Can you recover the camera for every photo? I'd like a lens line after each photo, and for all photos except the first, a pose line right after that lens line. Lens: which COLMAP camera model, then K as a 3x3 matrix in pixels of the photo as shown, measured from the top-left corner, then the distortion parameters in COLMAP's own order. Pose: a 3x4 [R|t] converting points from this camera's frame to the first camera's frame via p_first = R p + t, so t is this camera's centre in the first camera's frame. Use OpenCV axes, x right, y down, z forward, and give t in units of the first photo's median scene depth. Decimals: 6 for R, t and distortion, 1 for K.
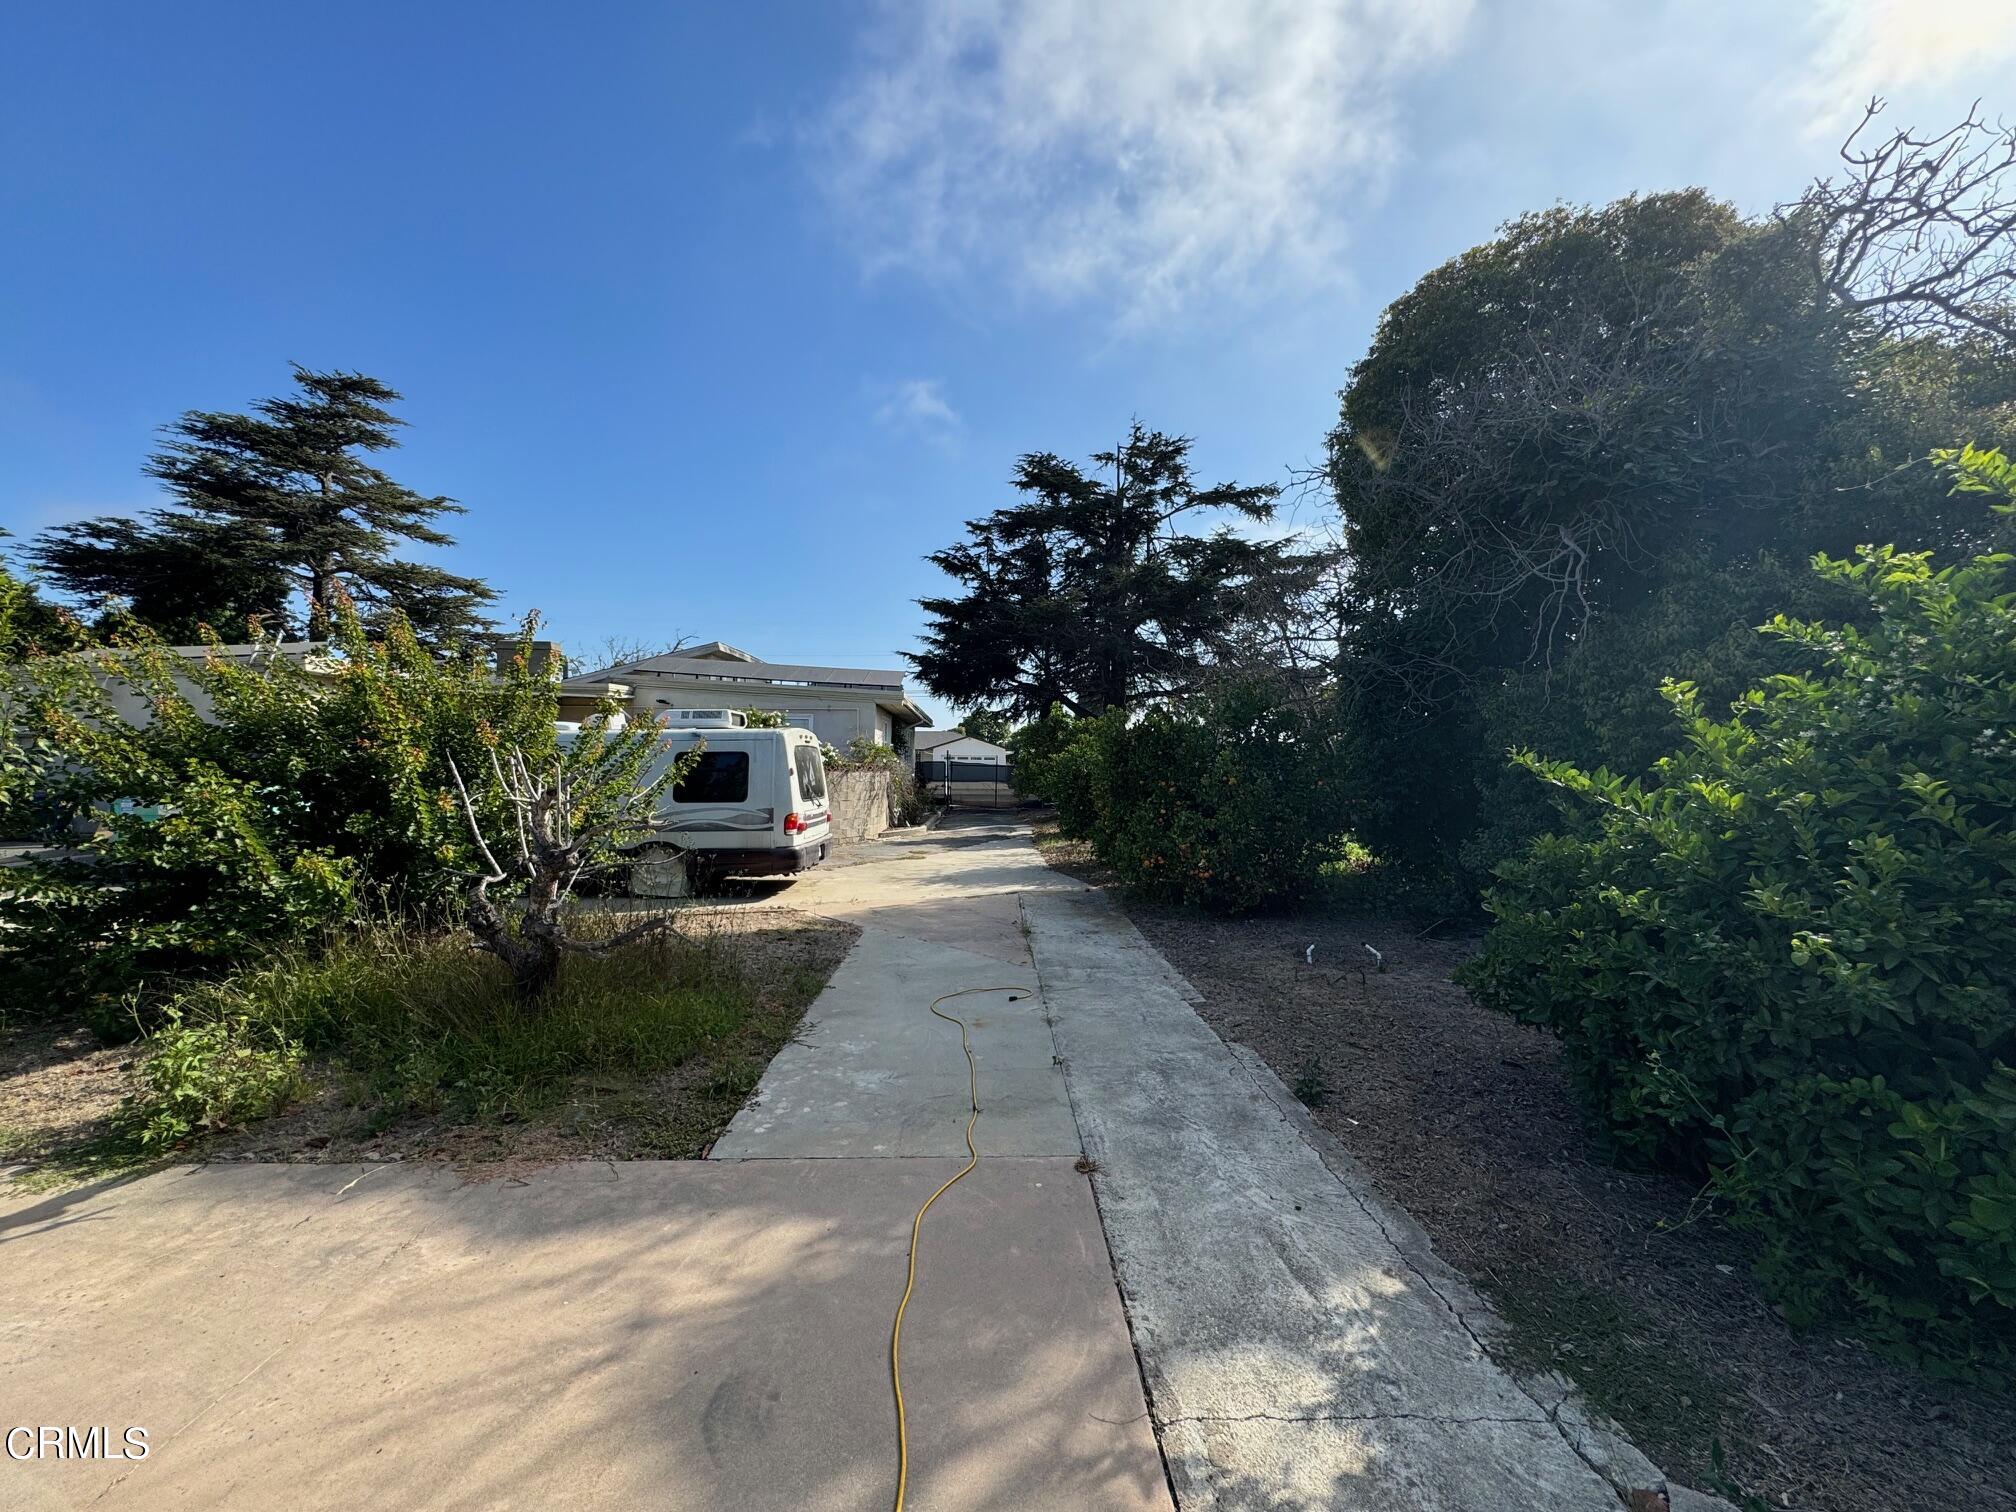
lens RADIAL K [[807.4, 0, 1006.3], [0, 807.4, 752.3], [0, 0, 1]] dist [0.000272, -0.000054]
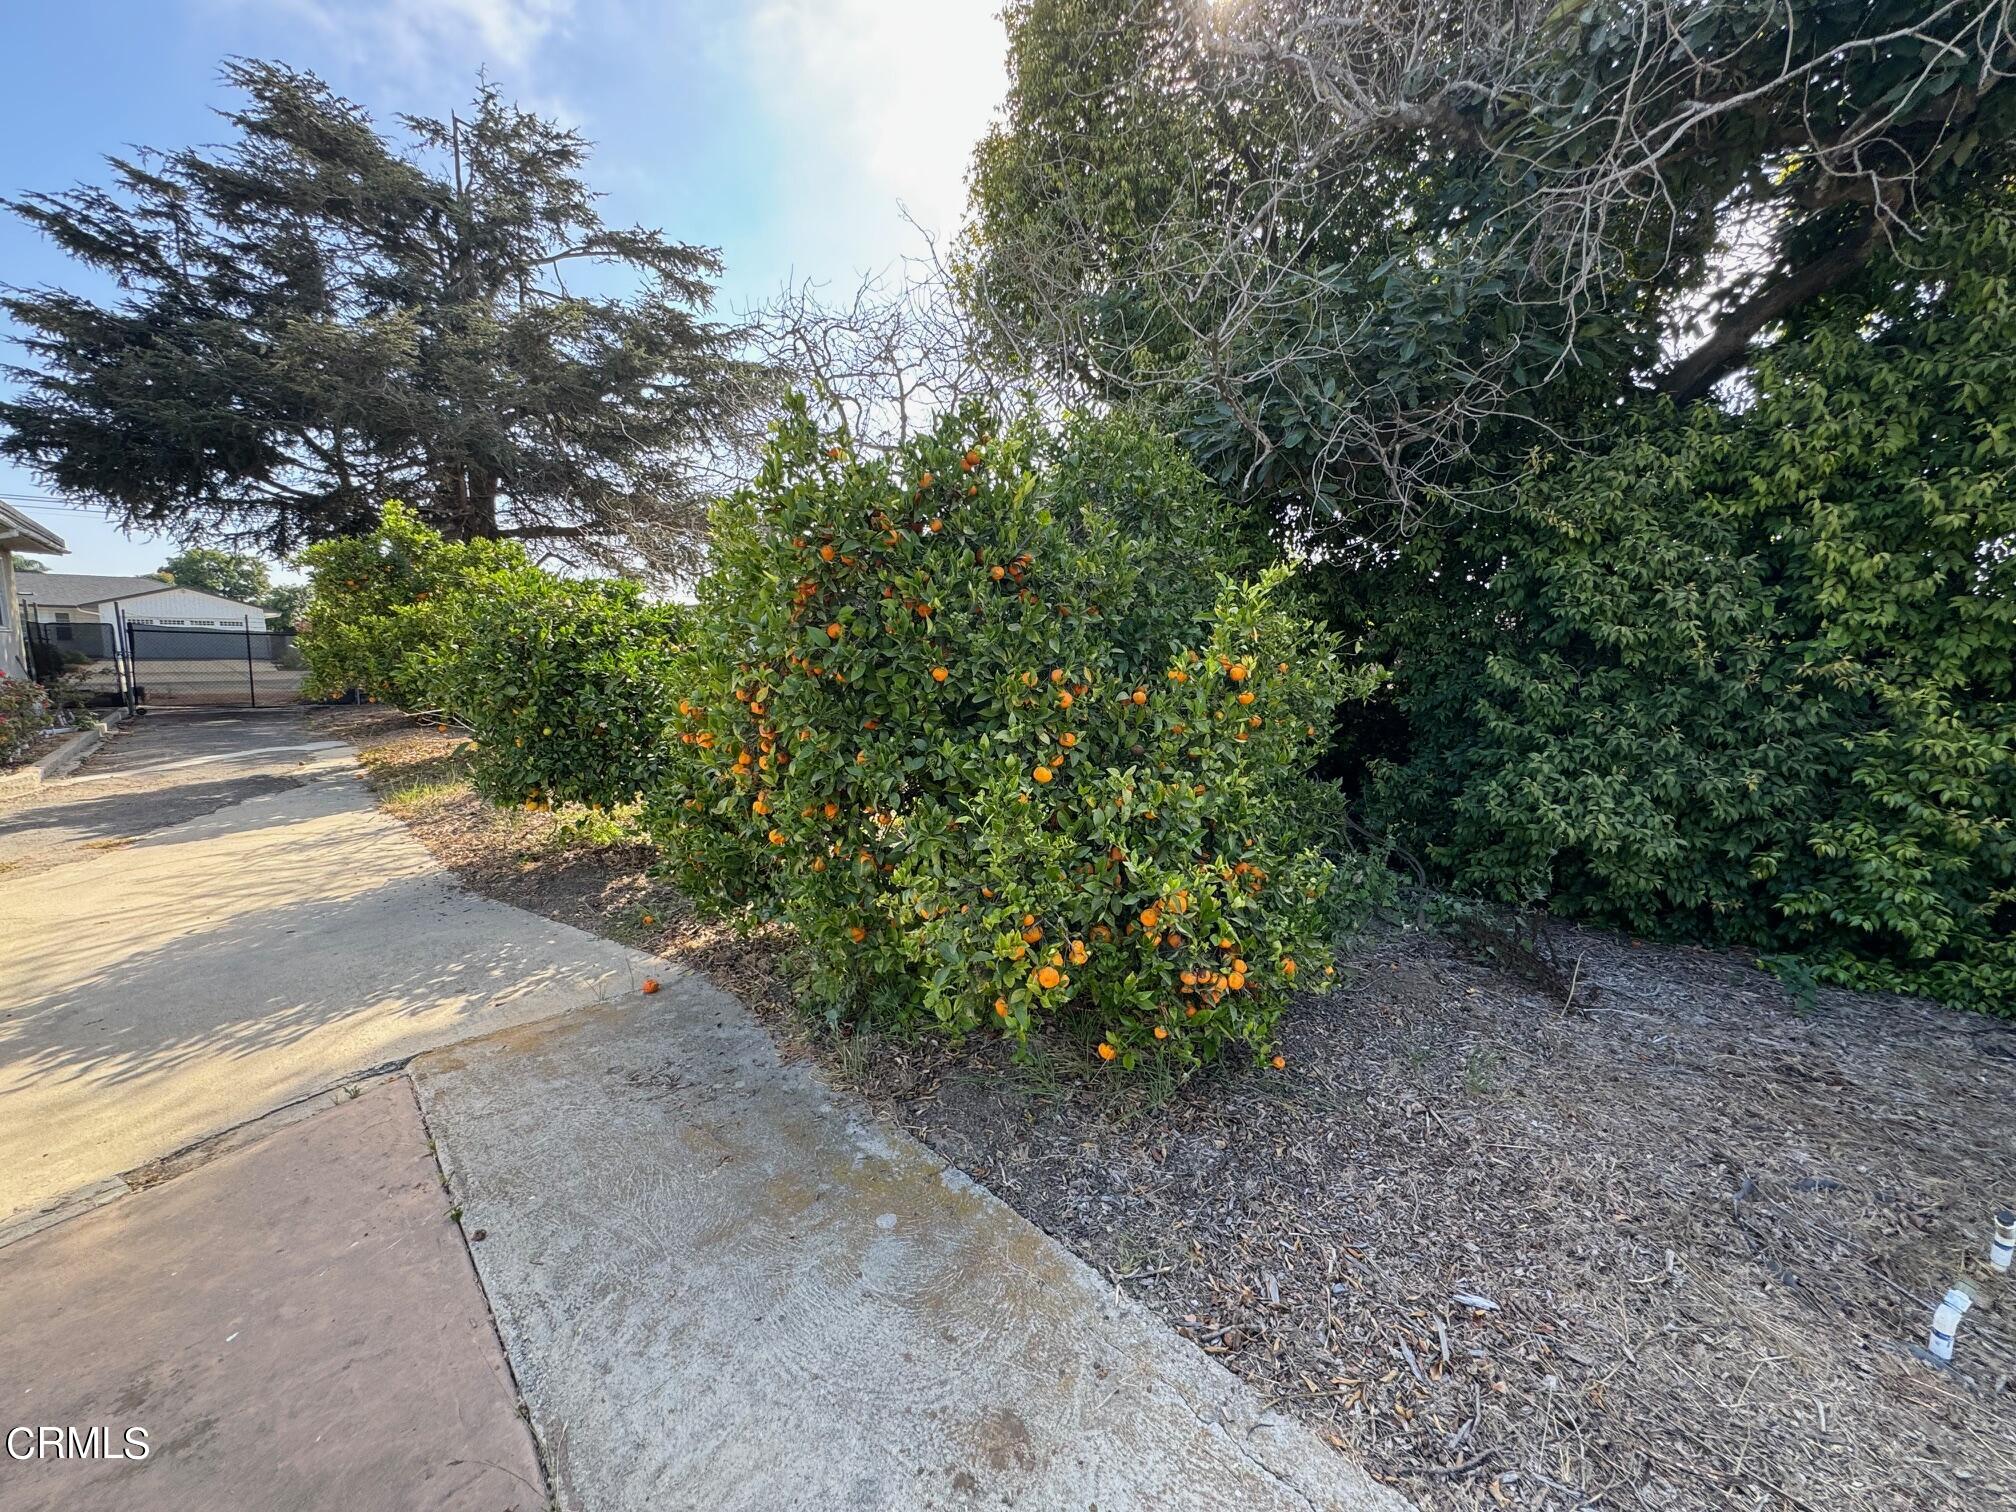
lens RADIAL K [[807.4, 0, 1006.3], [0, 807.4, 752.3], [0, 0, 1]] dist [0.000272, -0.000054]
pose [[0.740635, -0.085033, 0.666505, -0.002294], [-0.019084, 0.988897, 0.147371, 0.005710], [-0.671636, -0.121868, 0.730790, 0.204235]]
